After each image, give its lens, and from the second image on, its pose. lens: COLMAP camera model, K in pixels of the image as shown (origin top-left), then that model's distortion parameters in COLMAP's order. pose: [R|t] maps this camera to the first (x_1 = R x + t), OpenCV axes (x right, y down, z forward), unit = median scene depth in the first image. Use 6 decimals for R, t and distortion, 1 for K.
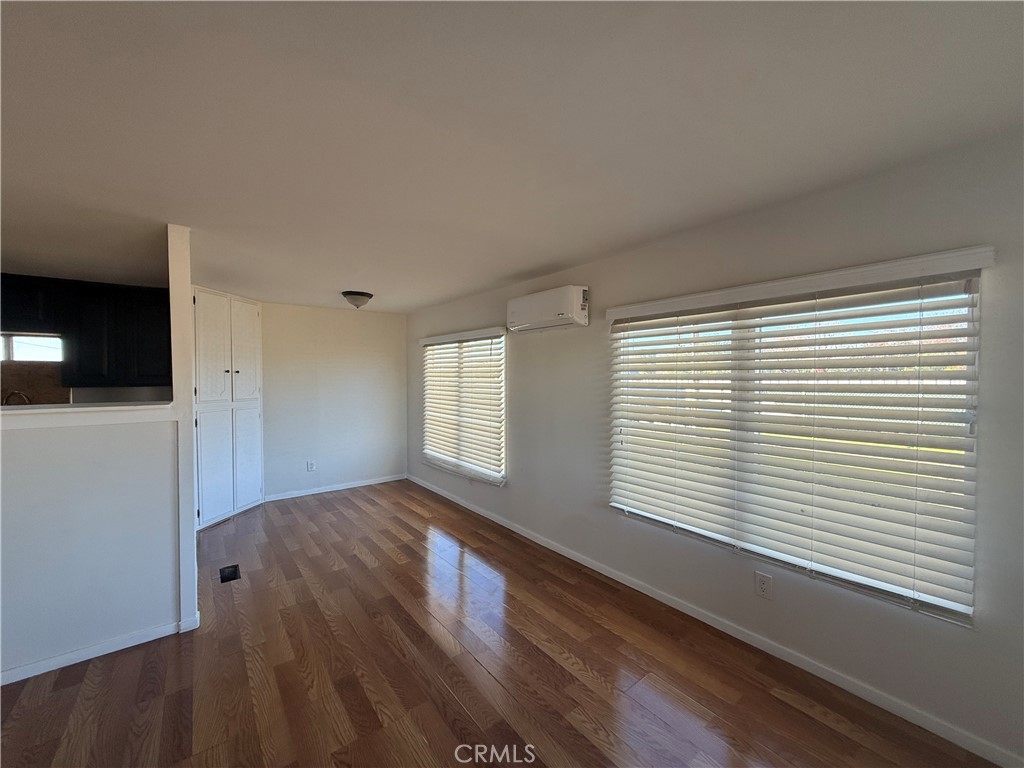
lens RADIAL K [[407.1, 0, 509.8], [0, 407.1, 384.3], [0, 0, 1]] dist [-0.000072, 0.000502]
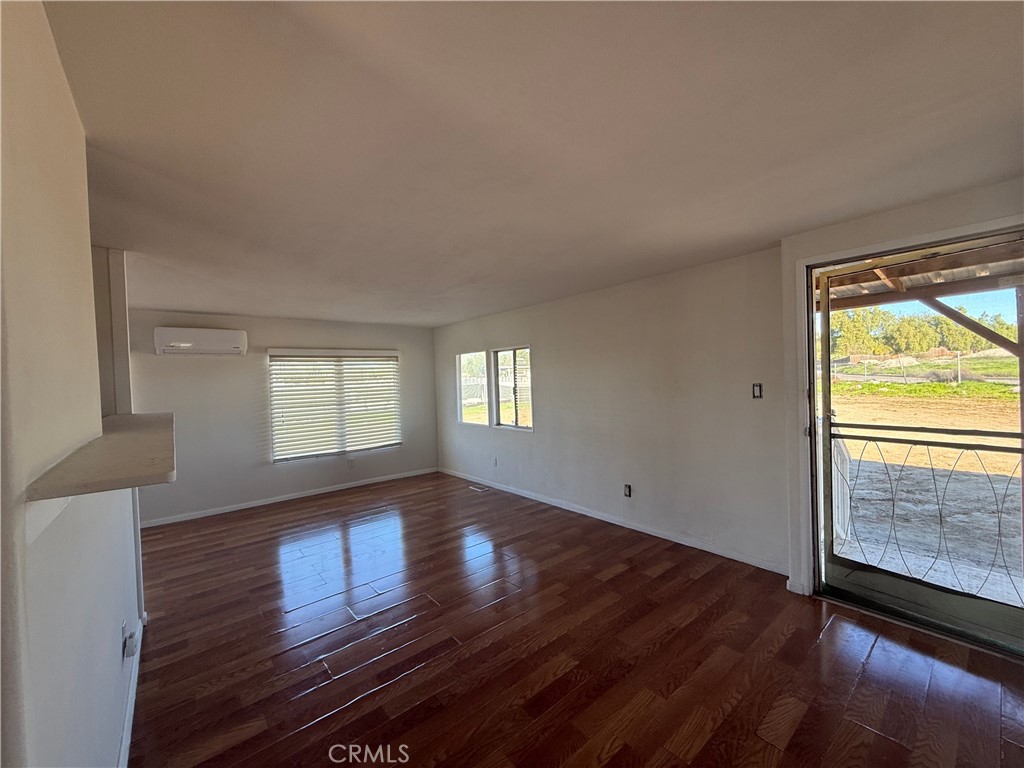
lens RADIAL K [[407.1, 0, 511.0], [0, 407.1, 386.6], [0, 0, 1]] dist [-0.000072, 0.000502]
pose [[-0.038989, -0.016628, 0.999101, -1.490085], [0.054329, 0.998347, 0.018736, 0.004057], [-0.997762, 0.055010, -0.038021, 0.024009]]
